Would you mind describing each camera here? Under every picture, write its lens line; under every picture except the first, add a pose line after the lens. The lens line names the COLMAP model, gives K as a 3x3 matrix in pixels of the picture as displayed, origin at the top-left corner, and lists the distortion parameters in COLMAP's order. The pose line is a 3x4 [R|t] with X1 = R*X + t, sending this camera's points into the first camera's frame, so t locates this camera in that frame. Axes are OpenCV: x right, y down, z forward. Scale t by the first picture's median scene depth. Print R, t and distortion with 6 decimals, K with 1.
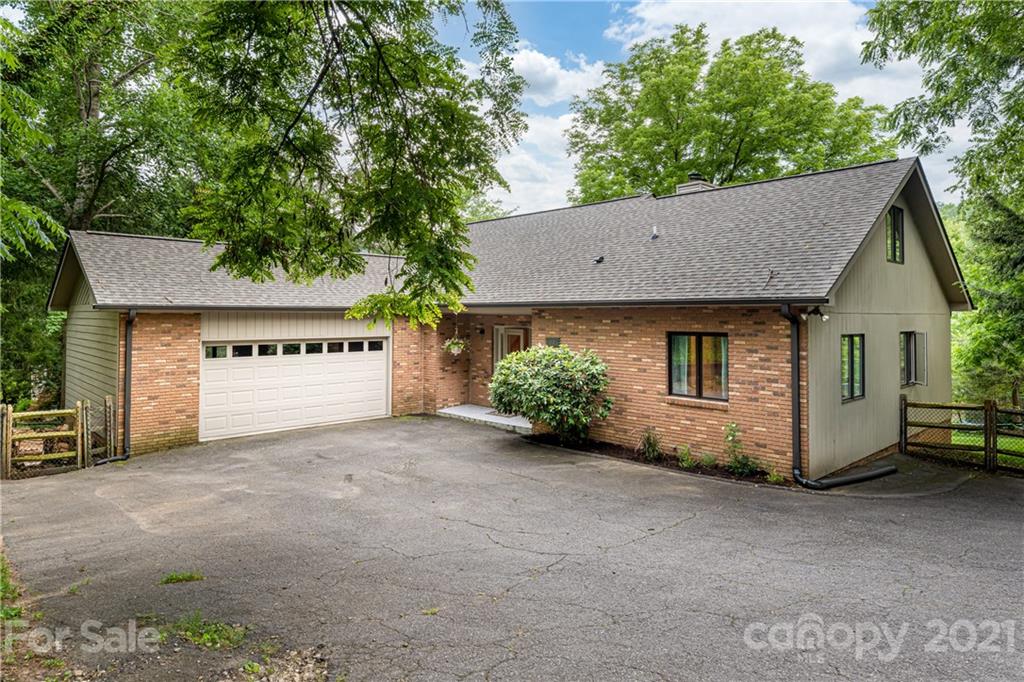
lens RADIAL K [[607.8, 0, 511.1], [0, 607.8, 305.0], [0, 0, 1]] dist [-0.002654, 0.001163]
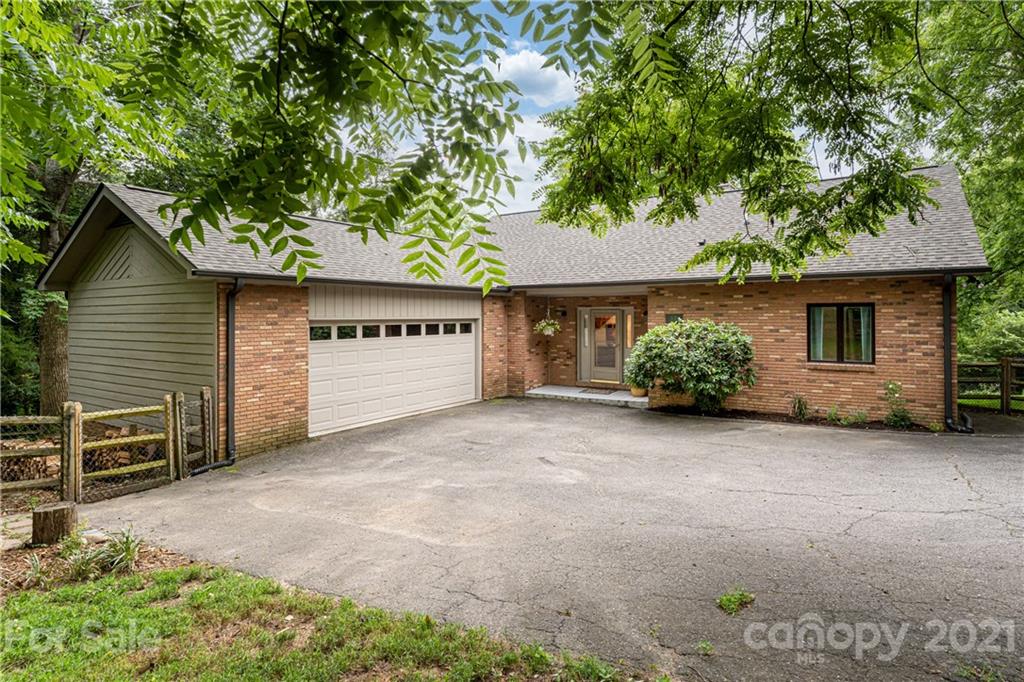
lens RADIAL K [[509.2, 0, 513.0], [0, 509.2, 321.5], [0, 0, 1]] dist [-0.000449, -0.000593]
pose [[0.959099, -0.006639, 0.282993, -0.474838], [0.003185, 0.999915, 0.012666, 0.058295], [-0.283053, -0.011247, 0.959038, 0.253319]]
